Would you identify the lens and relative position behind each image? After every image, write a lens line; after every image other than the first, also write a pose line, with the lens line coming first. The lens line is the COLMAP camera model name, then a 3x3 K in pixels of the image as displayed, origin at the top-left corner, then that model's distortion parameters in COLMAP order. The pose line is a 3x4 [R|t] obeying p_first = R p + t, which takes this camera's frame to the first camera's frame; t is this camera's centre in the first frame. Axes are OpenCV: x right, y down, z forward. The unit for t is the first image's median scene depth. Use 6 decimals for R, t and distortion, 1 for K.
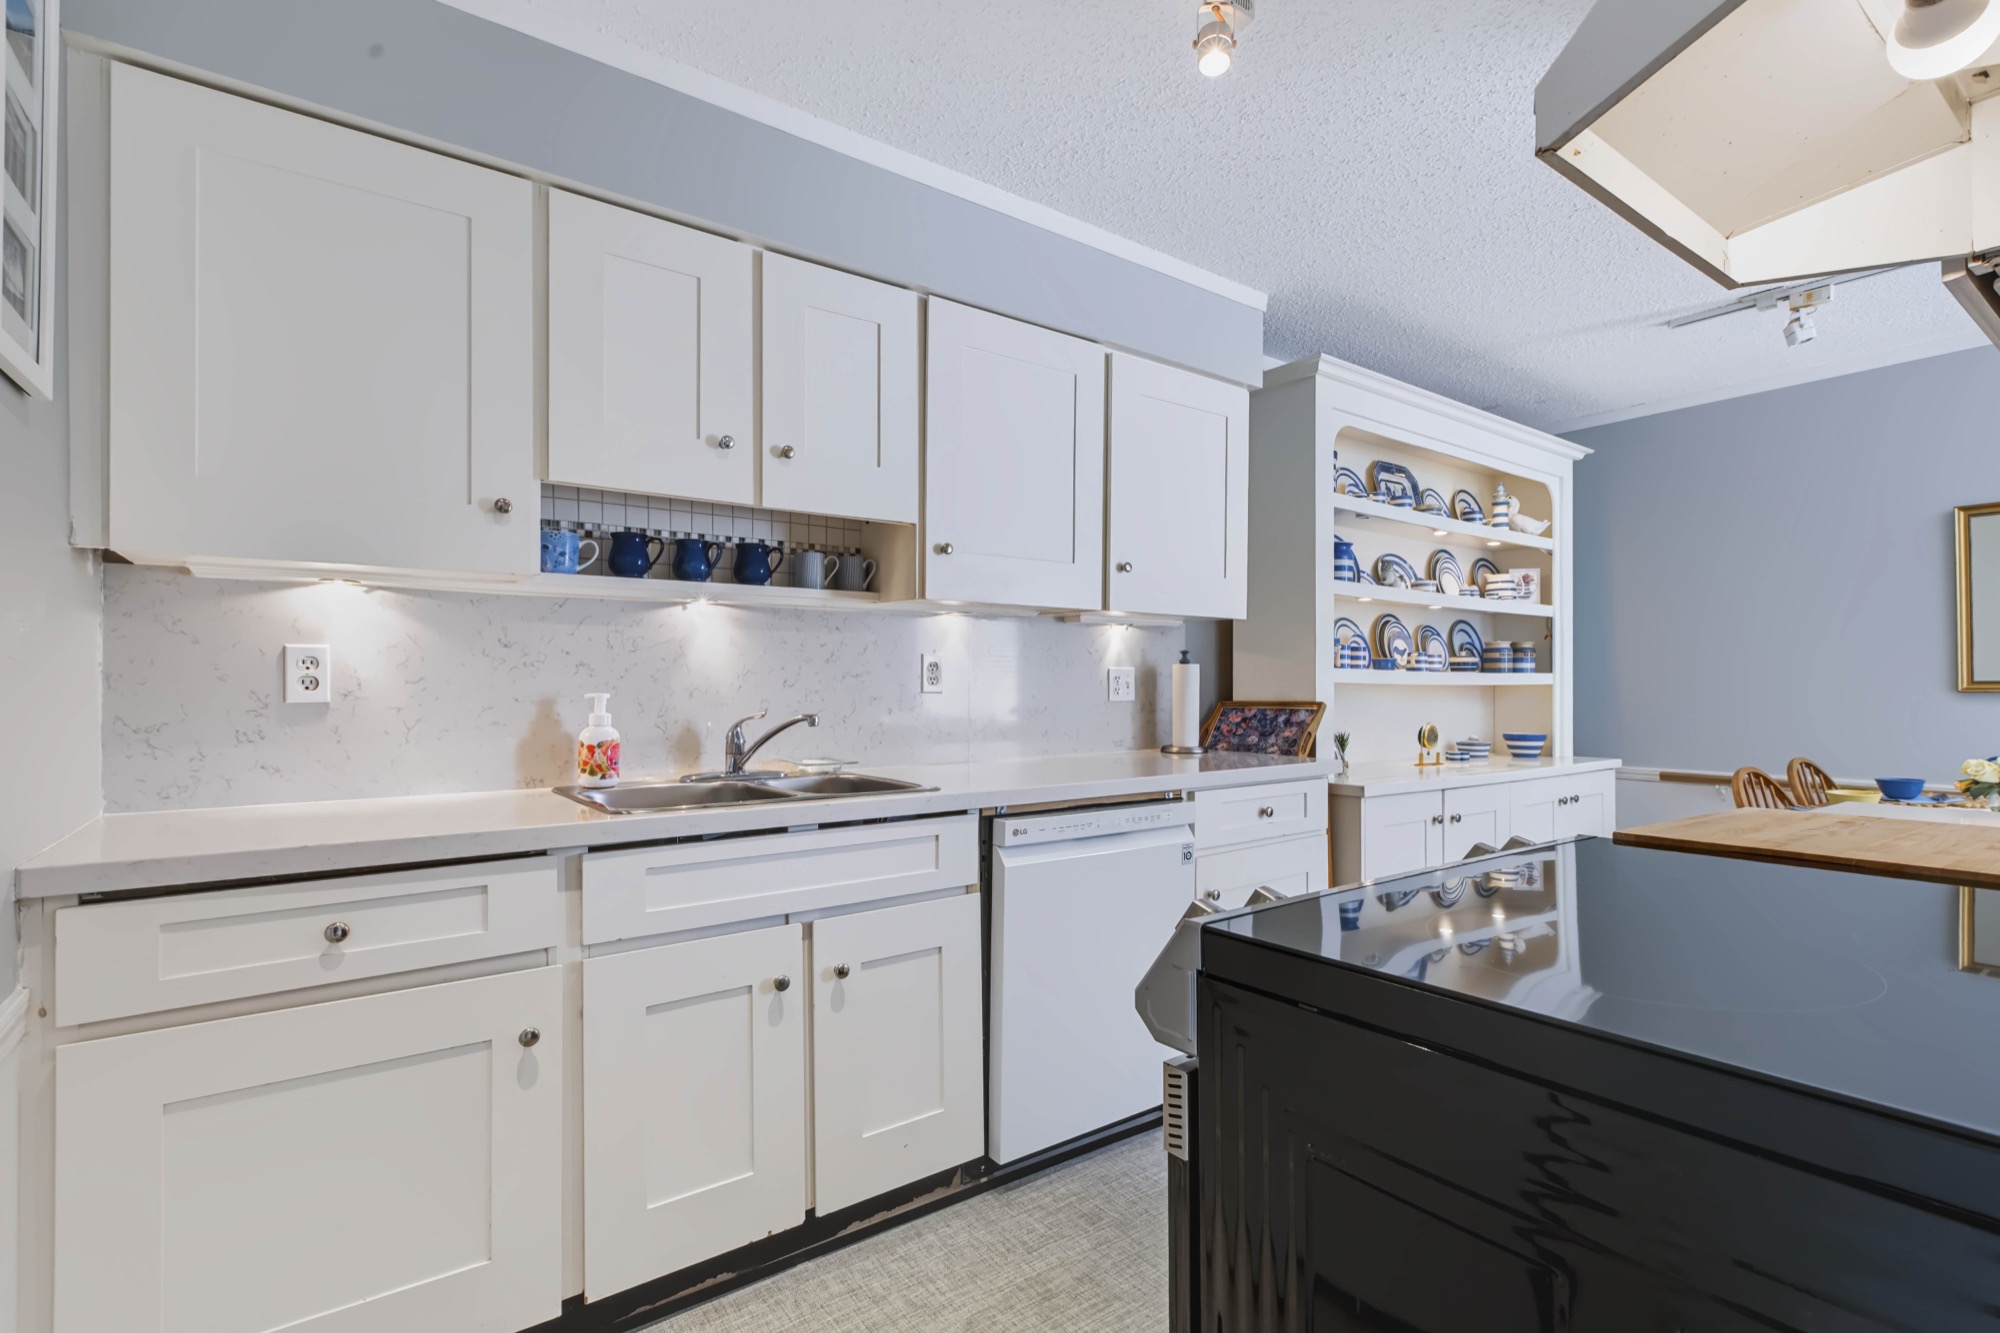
lens RADIAL K [[908.0, 0, 1005.9], [0, 908.0, 680.1], [0, 0, 1]] dist [0.002078, -0.000744]
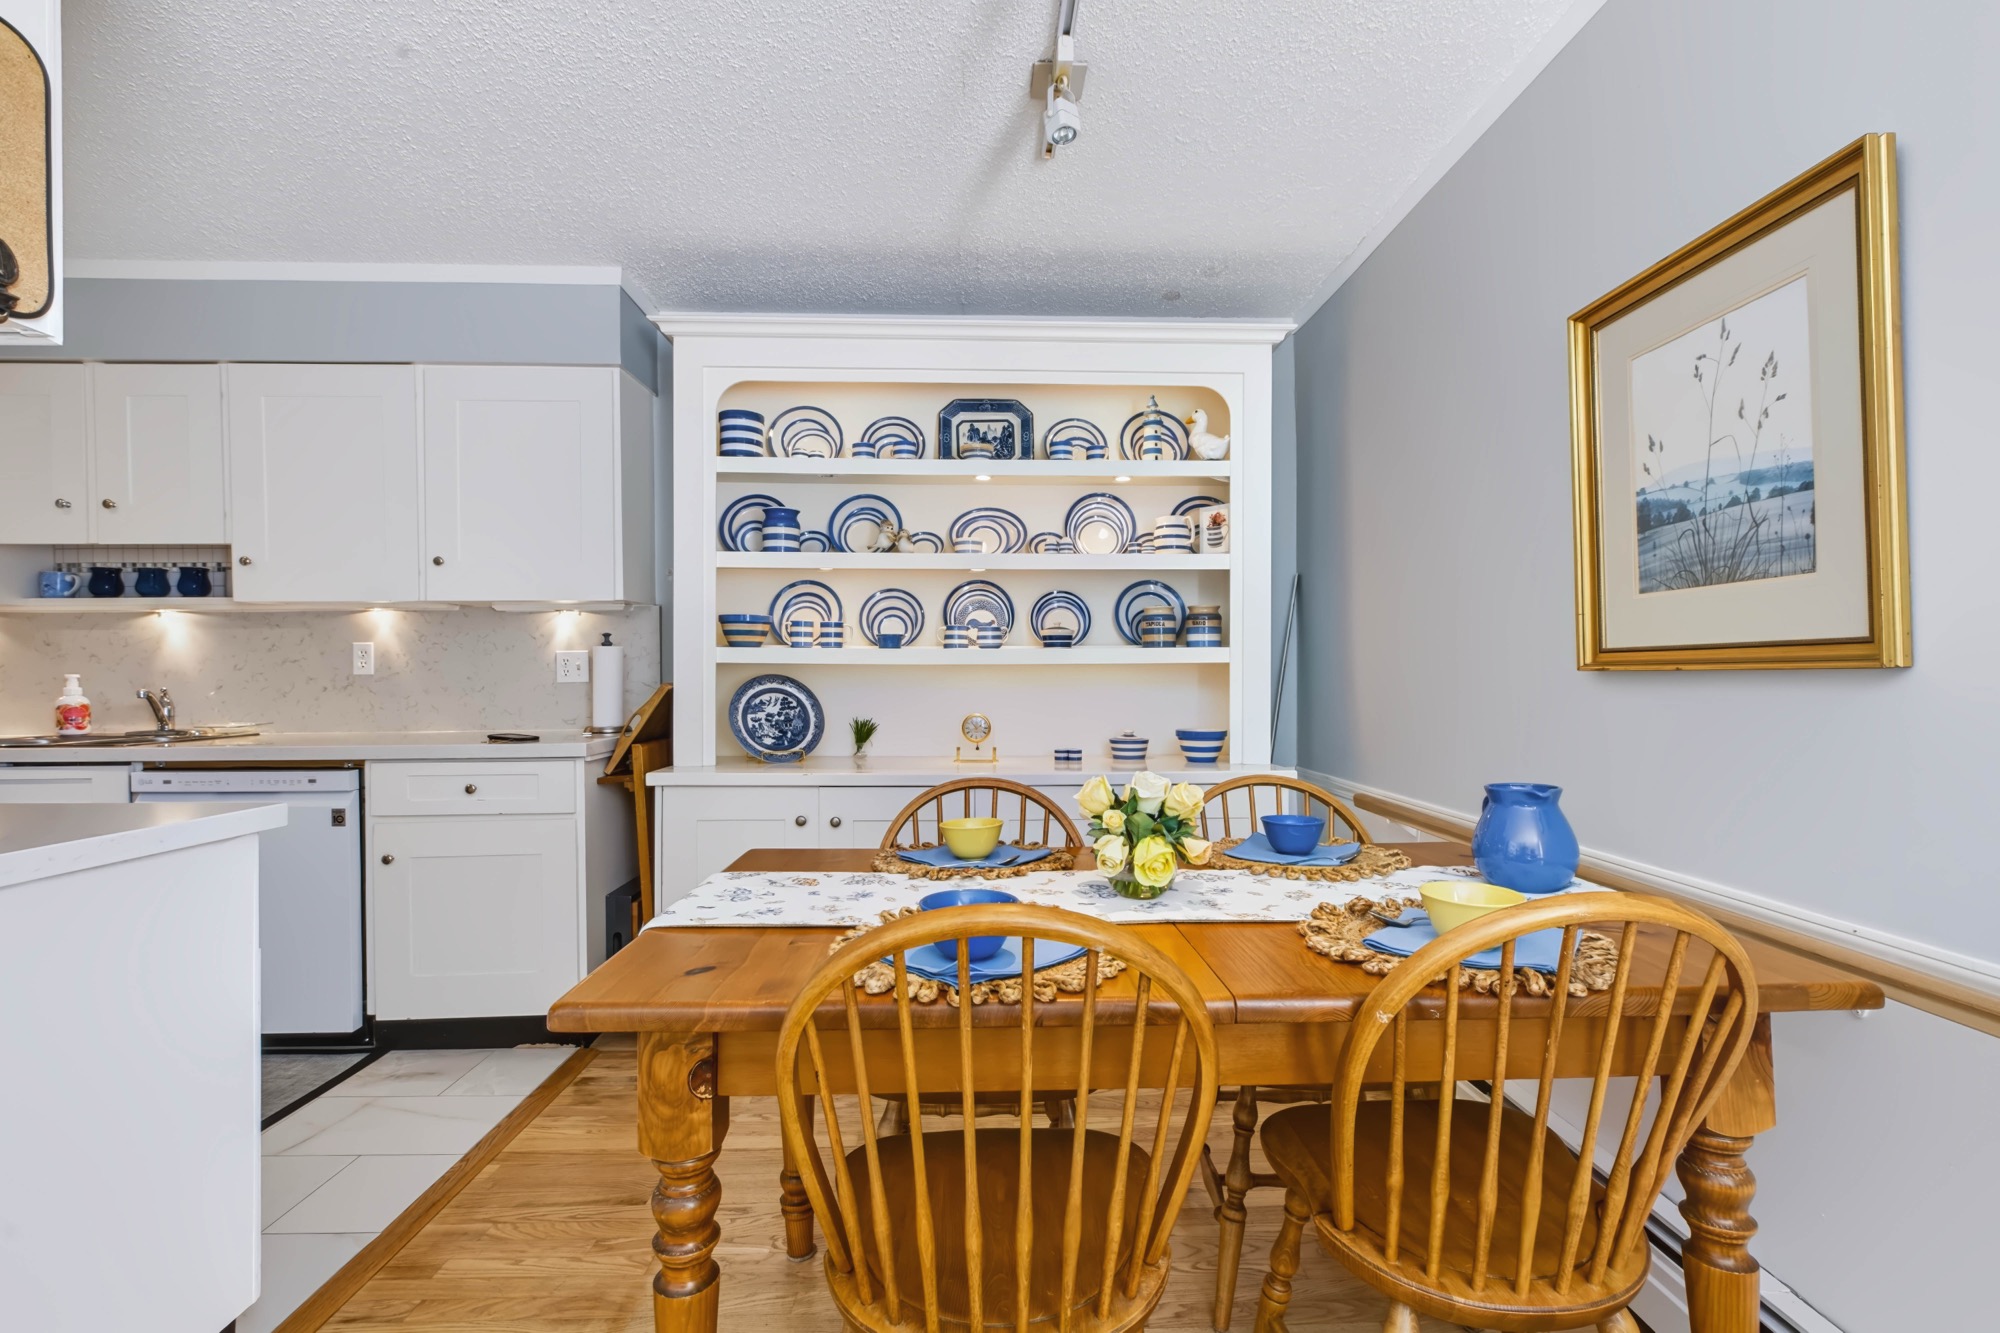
lens RADIAL K [[908.0, 0, 1006.6], [0, 908.0, 674.9], [0, 0, 1]] dist [0.002078, -0.000744]
pose [[0.829537, -0.002538, -0.558446, 1.033980], [0.006967, 0.999959, 0.005803, 0.010567], [0.558409, -0.008705, 0.829520, 0.364200]]
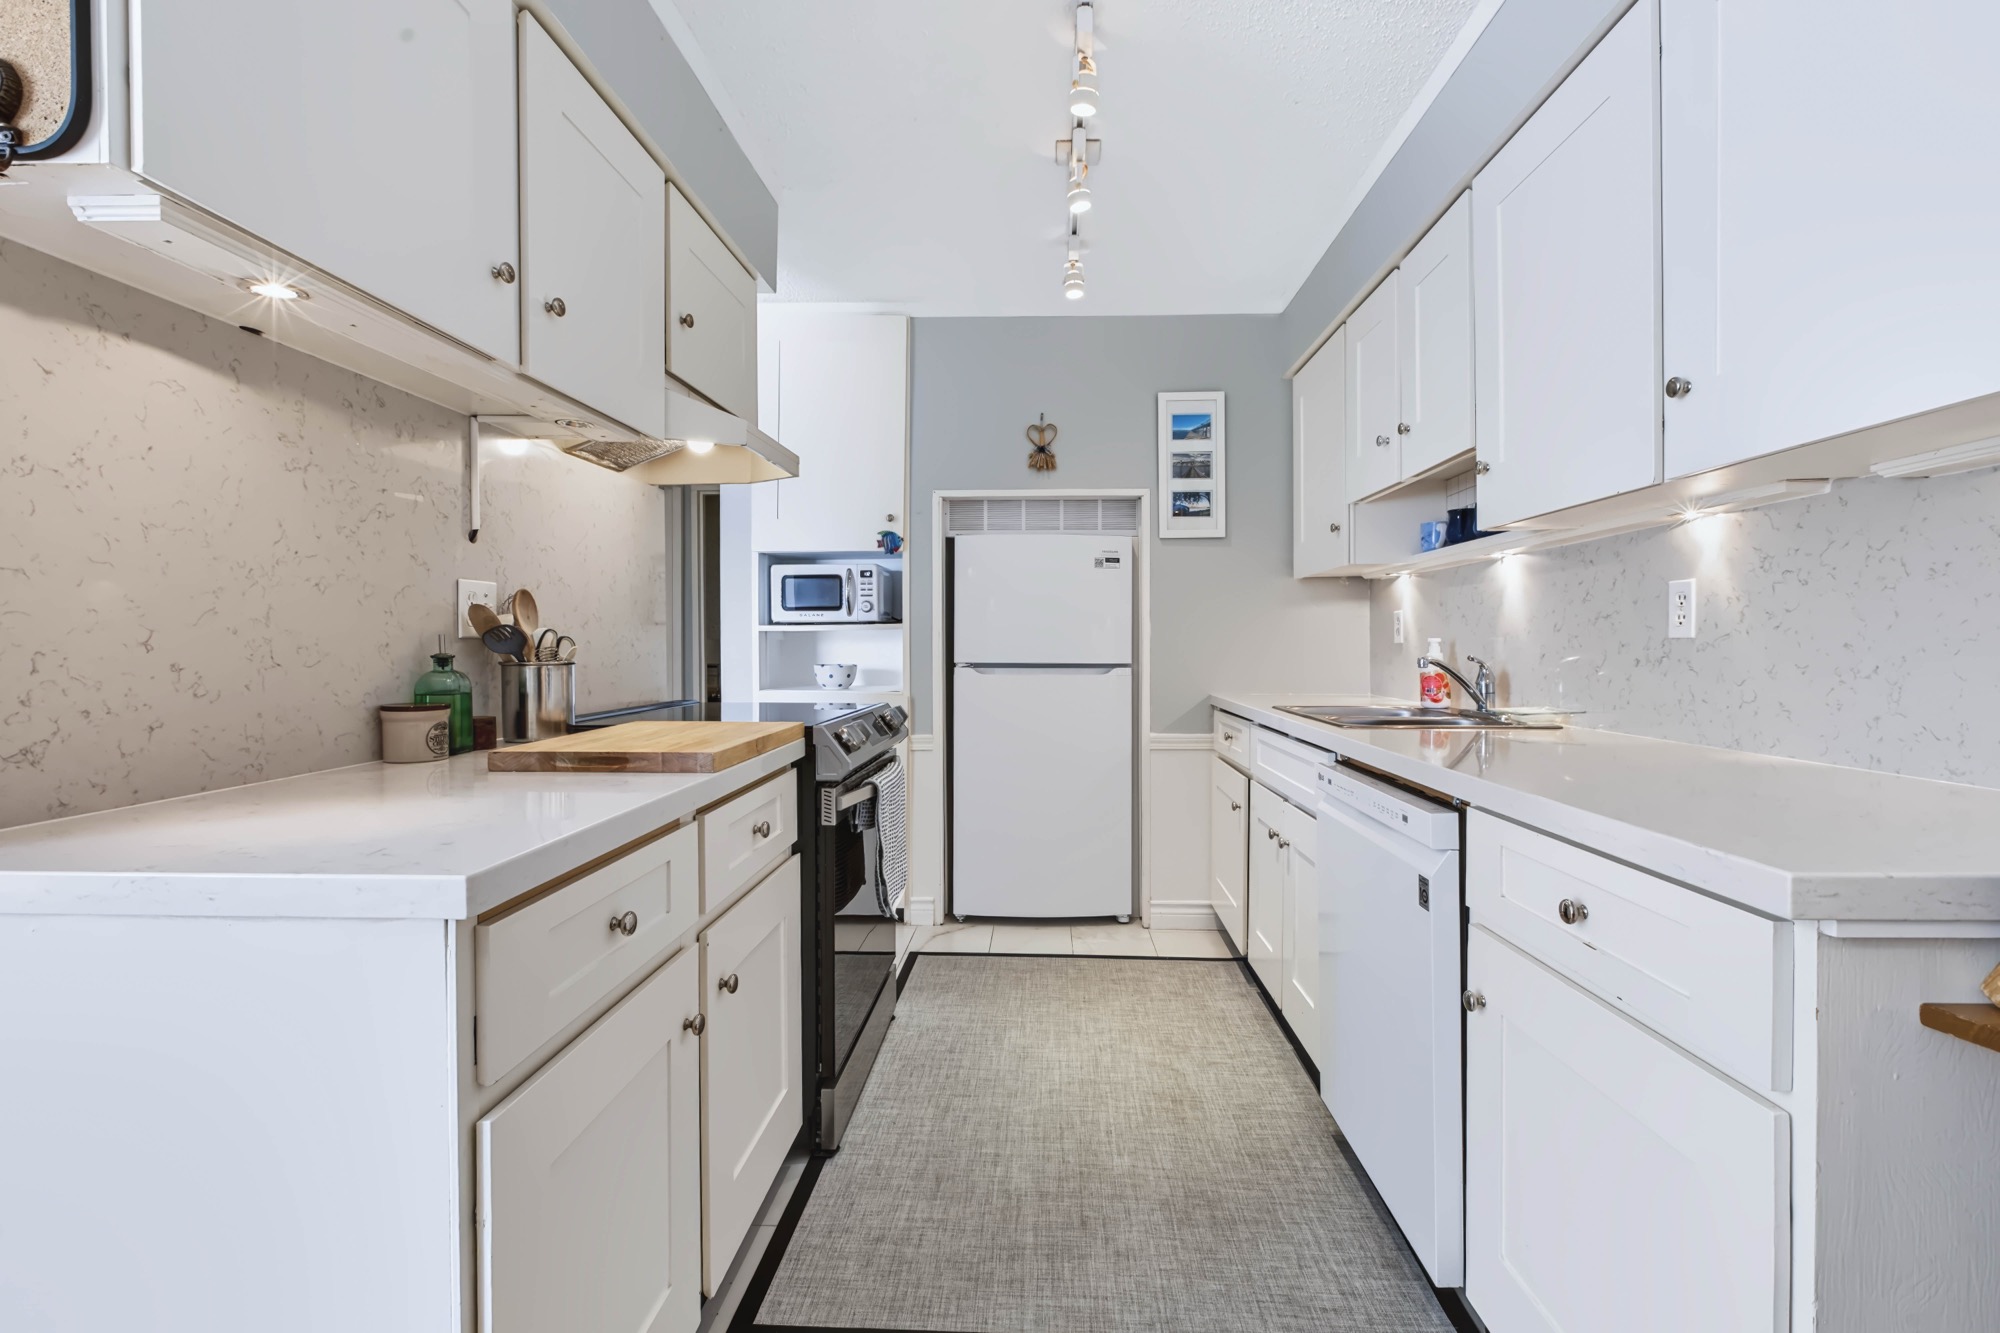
lens RADIAL K [[908.0, 0, 1025.2], [0, 908.0, 659.8], [0, 0, 1]] dist [0.002078, -0.000744]
pose [[-0.602114, 0.018202, -0.798203, 0.591001], [0.008357, 0.999829, 0.016495, 0.011995], [0.798366, 0.003261, -0.602163, 0.794152]]
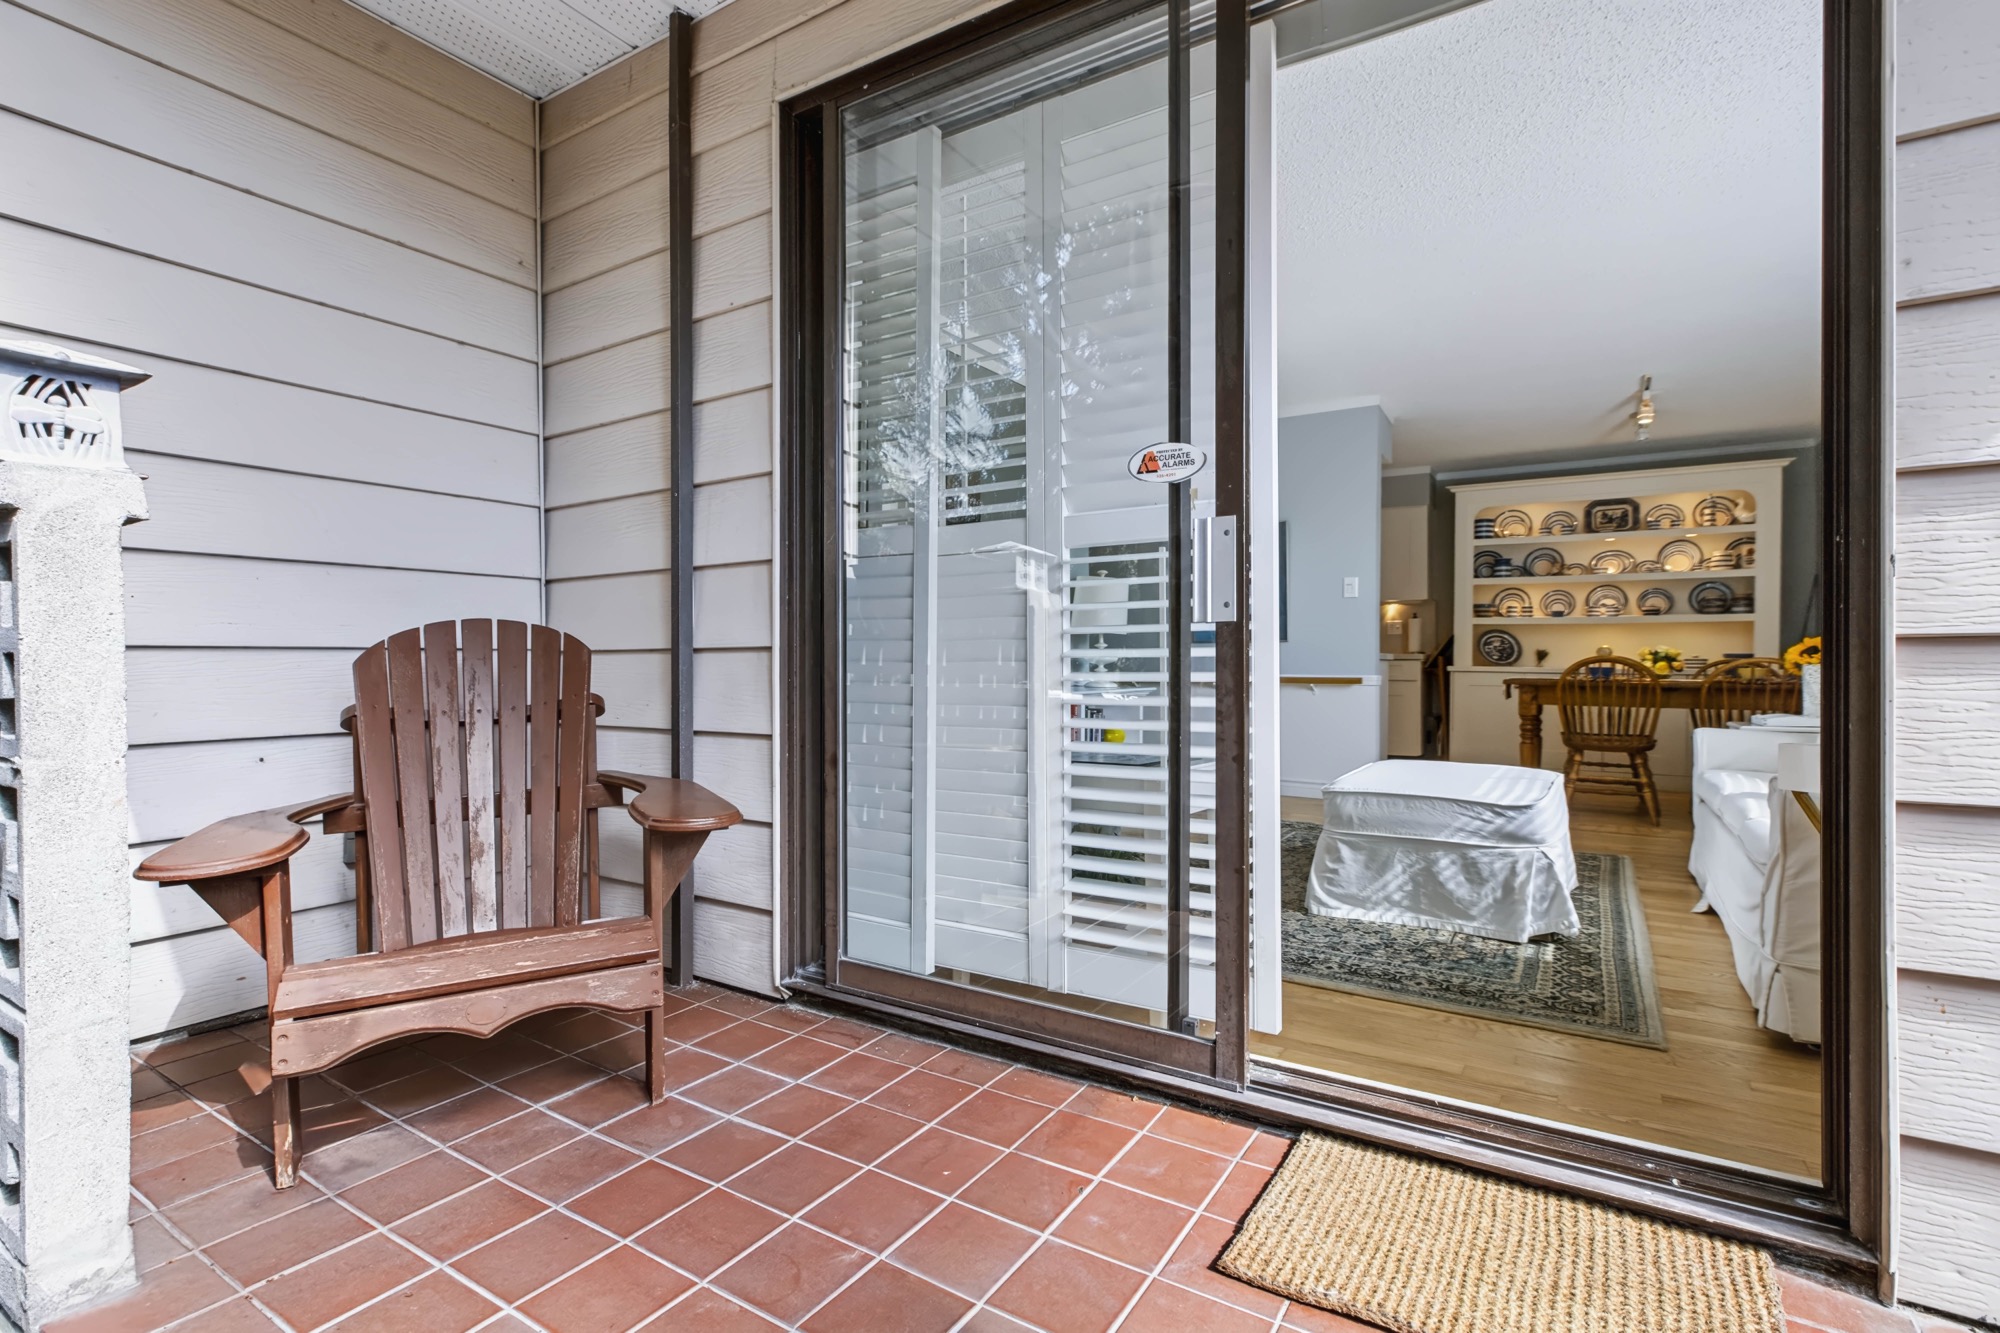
lens RADIAL K [[952.2, 0, 932.6], [0, 952.2, 655.6], [0, 0, 1]] dist [0.015039, -0.001659]
pose [[0.322688, -0.005091, -0.946492, 2.015237], [-0.005696, 0.999957, -0.007321, 0.098463], [0.946488, 0.007753, 0.322645, -0.970776]]
